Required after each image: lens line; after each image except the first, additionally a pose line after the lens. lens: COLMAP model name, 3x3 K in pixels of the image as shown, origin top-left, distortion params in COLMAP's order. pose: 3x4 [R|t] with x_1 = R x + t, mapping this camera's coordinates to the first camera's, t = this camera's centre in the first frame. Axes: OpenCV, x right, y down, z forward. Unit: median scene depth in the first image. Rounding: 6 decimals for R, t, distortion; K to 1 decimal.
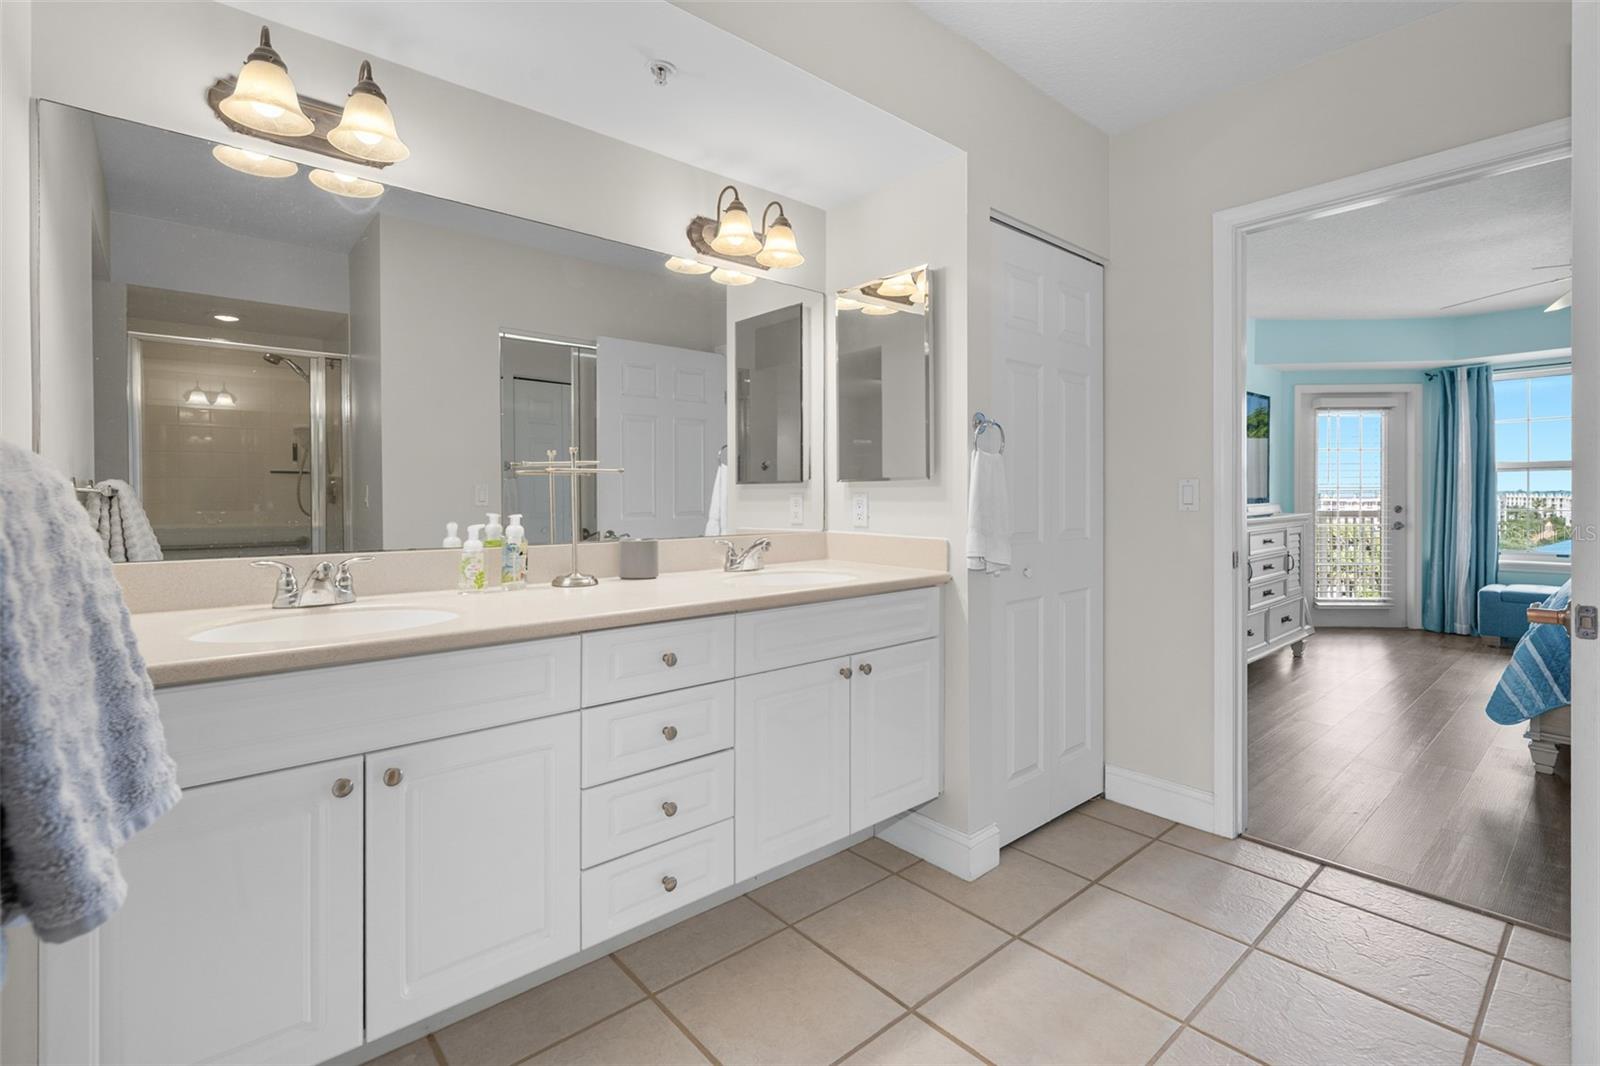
lens RADIAL K [[725.3, 0, 817.1], [0, 725.3, 494.7], [0, 0, 1]] dist [-0.000411, 0.001072]
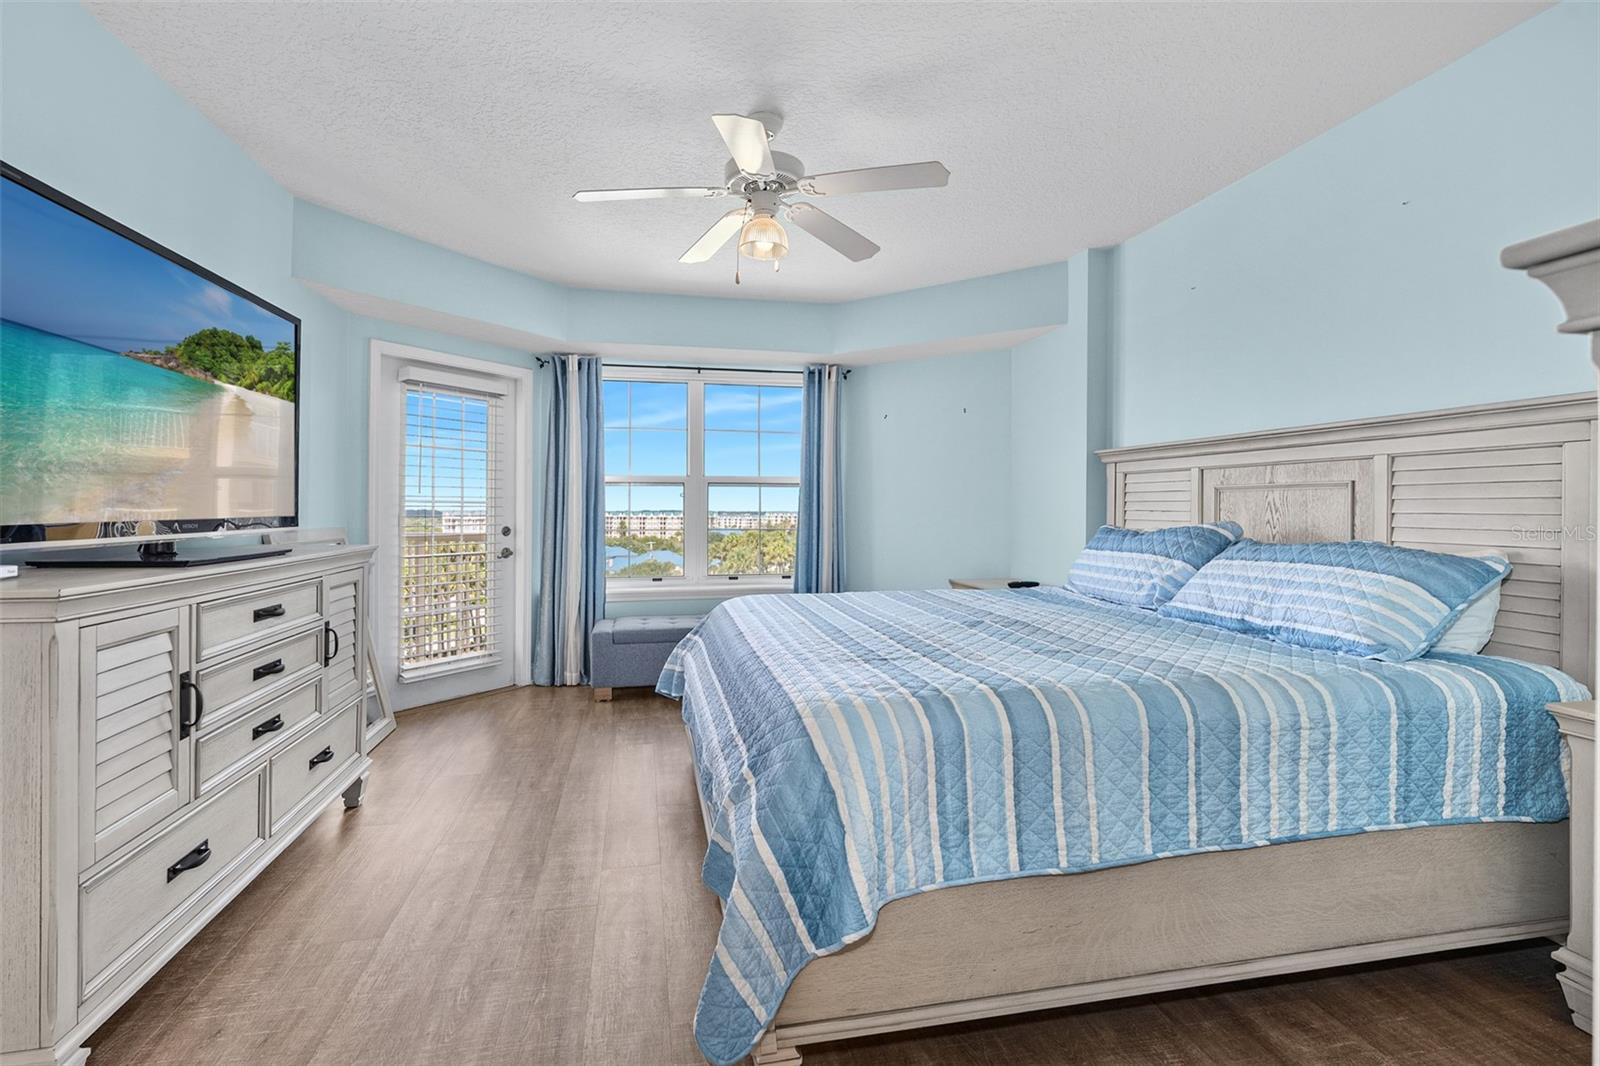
lens RADIAL K [[725.3, 0, 799.3], [0, 725.3, 510.1], [0, 0, 1]] dist [-0.000411, 0.001072]
pose [[0.485212, 0.006455, 0.874373, 0.304186], [-0.003007, 0.999979, -0.005713, 0.001453], [-0.874391, 0.000143, 0.485221, 0.386625]]
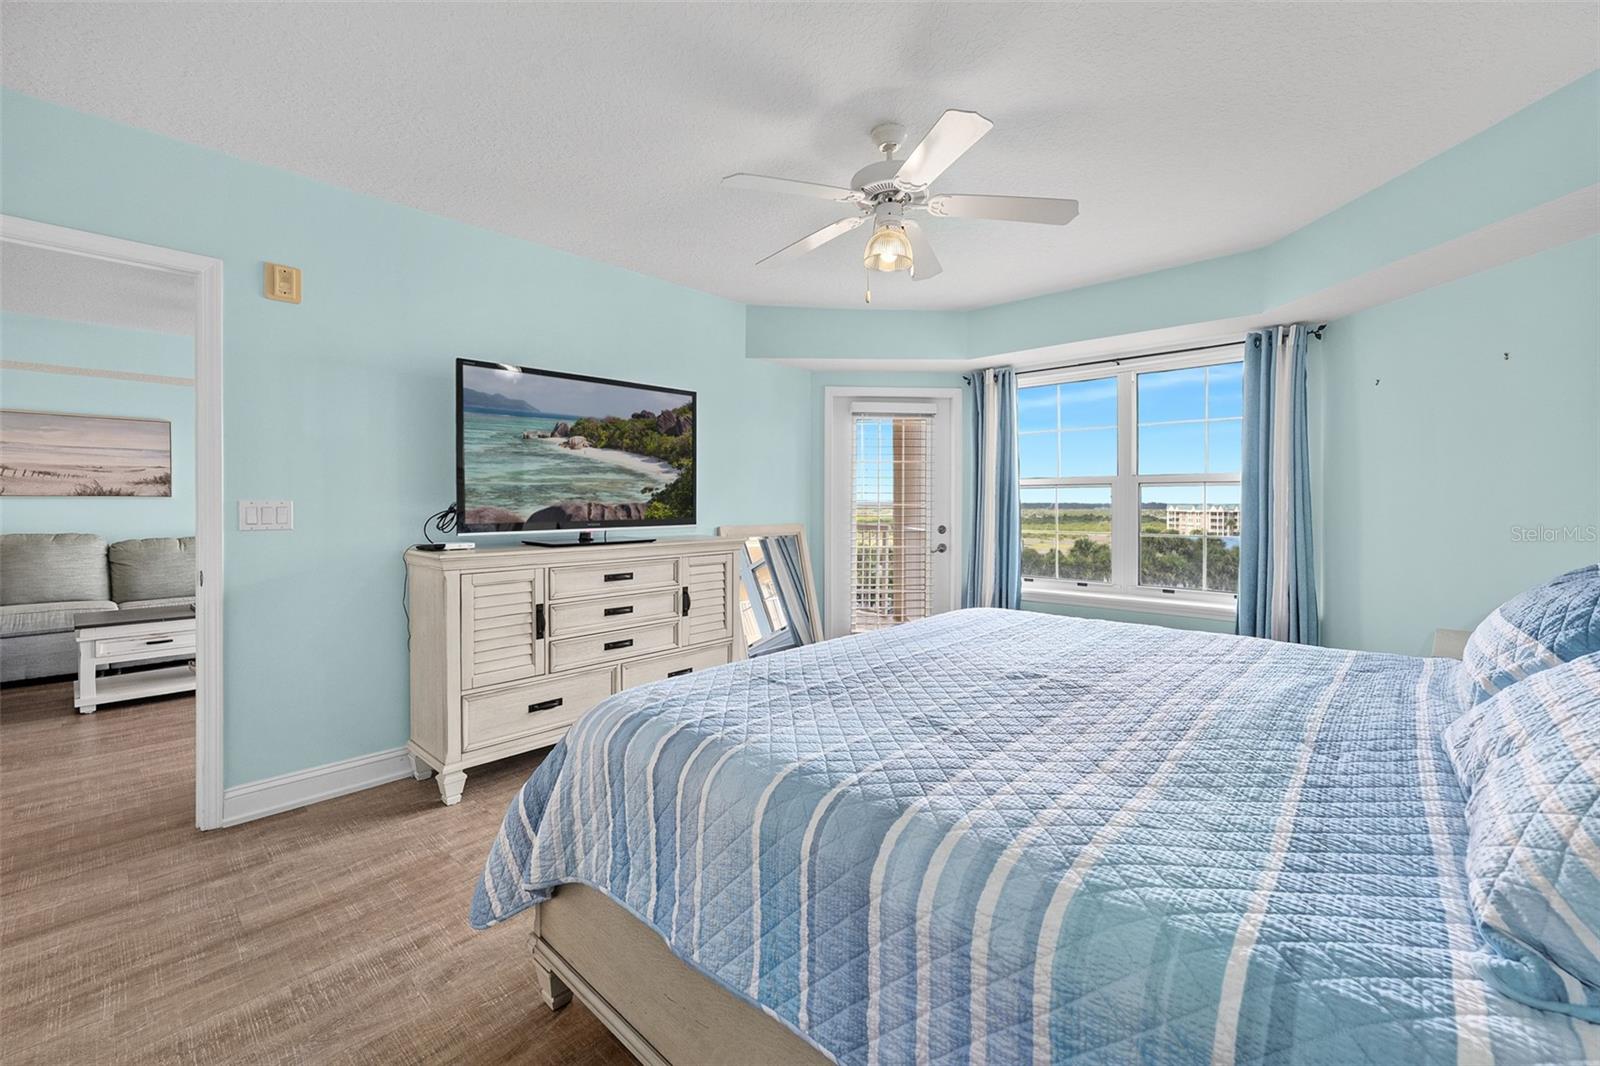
lens RADIAL K [[665.6, 0, 820.8], [0, 665.6, 504.4], [0, 0, 1]] dist [-0.003127, 0.001032]
pose [[0.992927, 0.006548, 0.118546, 0.592152], [-0.006750, 0.999976, 0.001304, -0.011363], [-0.118535, -0.002095, 0.992948, 0.220560]]
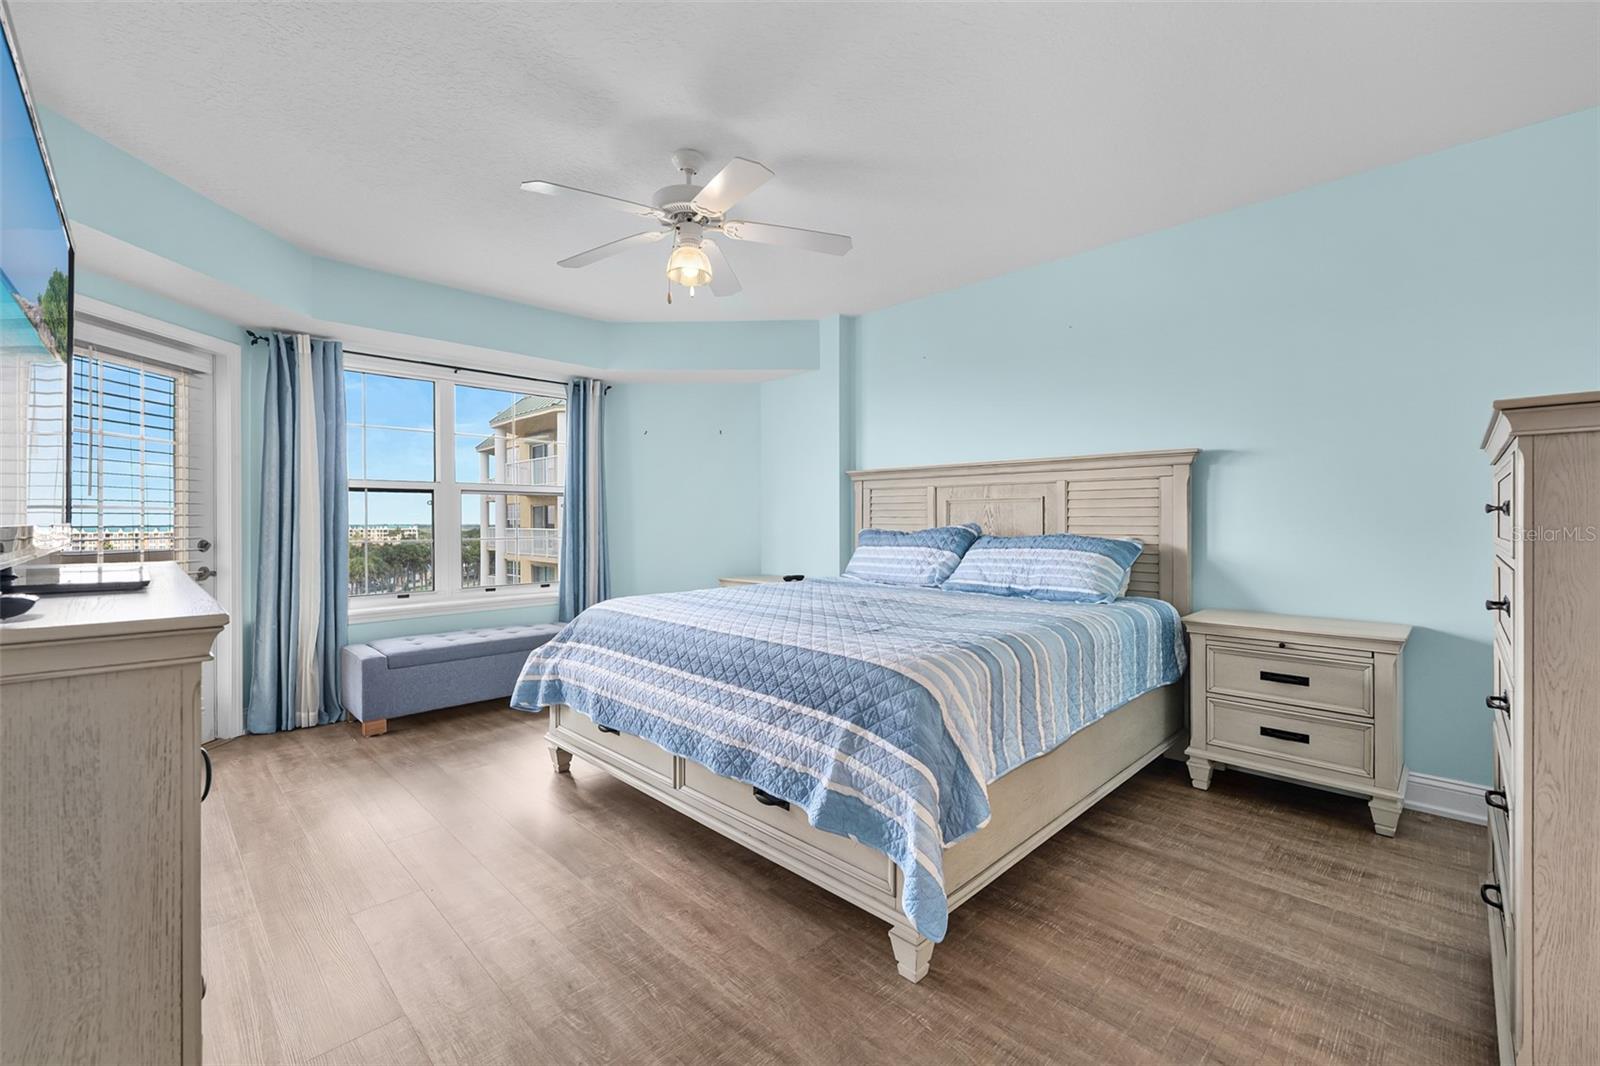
lens RADIAL K [[665.6, 0, 798.4], [0, 665.6, 523.9], [0, 0, 1]] dist [-0.003127, 0.001032]
pose [[-0.071188, 0.003395, 0.997457, 0.232802], [0.005922, 0.999978, -0.002981, 0.006782], [-0.997445, 0.005695, -0.071207, 0.583917]]
